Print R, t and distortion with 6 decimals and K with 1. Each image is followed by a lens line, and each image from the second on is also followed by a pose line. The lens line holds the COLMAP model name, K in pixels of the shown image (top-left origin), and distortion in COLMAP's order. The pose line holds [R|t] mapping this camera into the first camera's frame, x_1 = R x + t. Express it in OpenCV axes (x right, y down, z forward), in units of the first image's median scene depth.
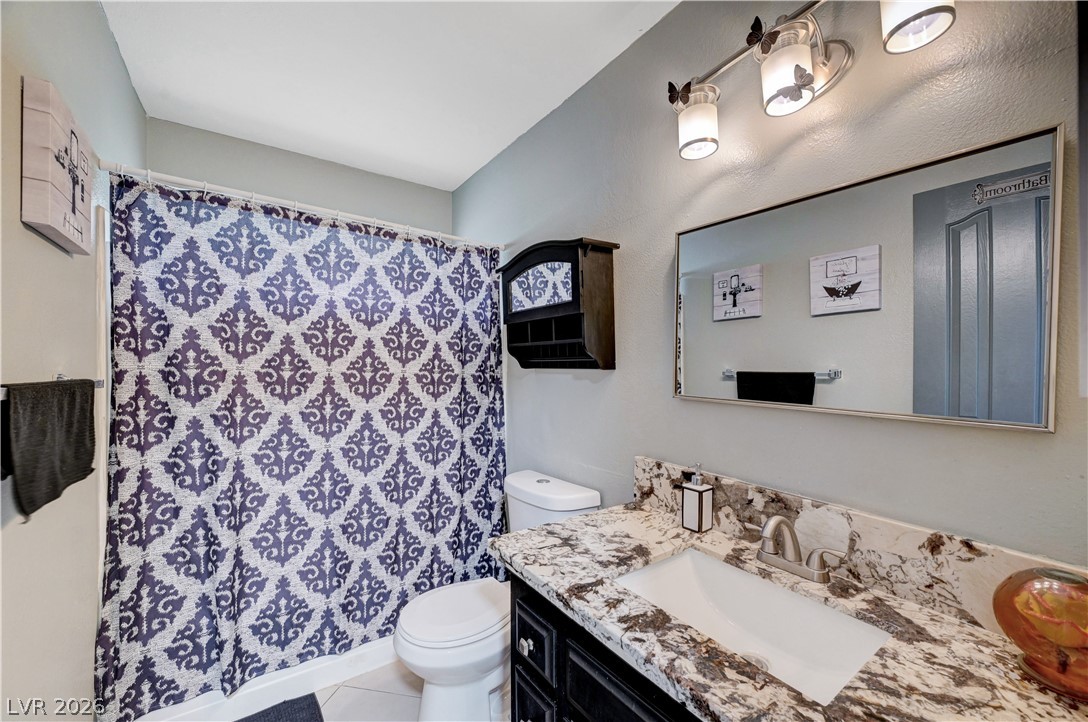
lens RADIAL K [[432.9, 0, 544.1], [0, 432.9, 366.0], [0, 0, 1]] dist [-0.002231, -0.000646]
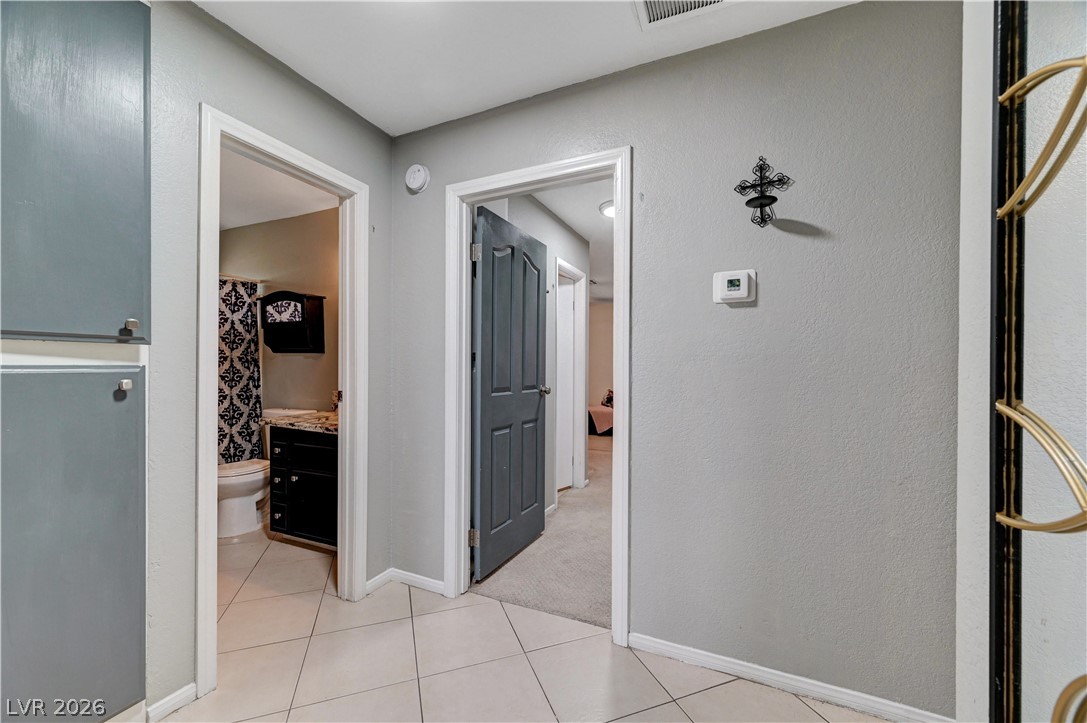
lens RADIAL K [[432.5, 0, 543.6], [0, 432.5, 366.5], [0, 0, 1]] dist [-0.002231, -0.000646]
pose [[0.867173, 0.001055, 0.498005, 0.028490], [-0.006148, 0.999944, 0.008587, 0.036870], [-0.497968, -0.010508, 0.867132, -1.048948]]
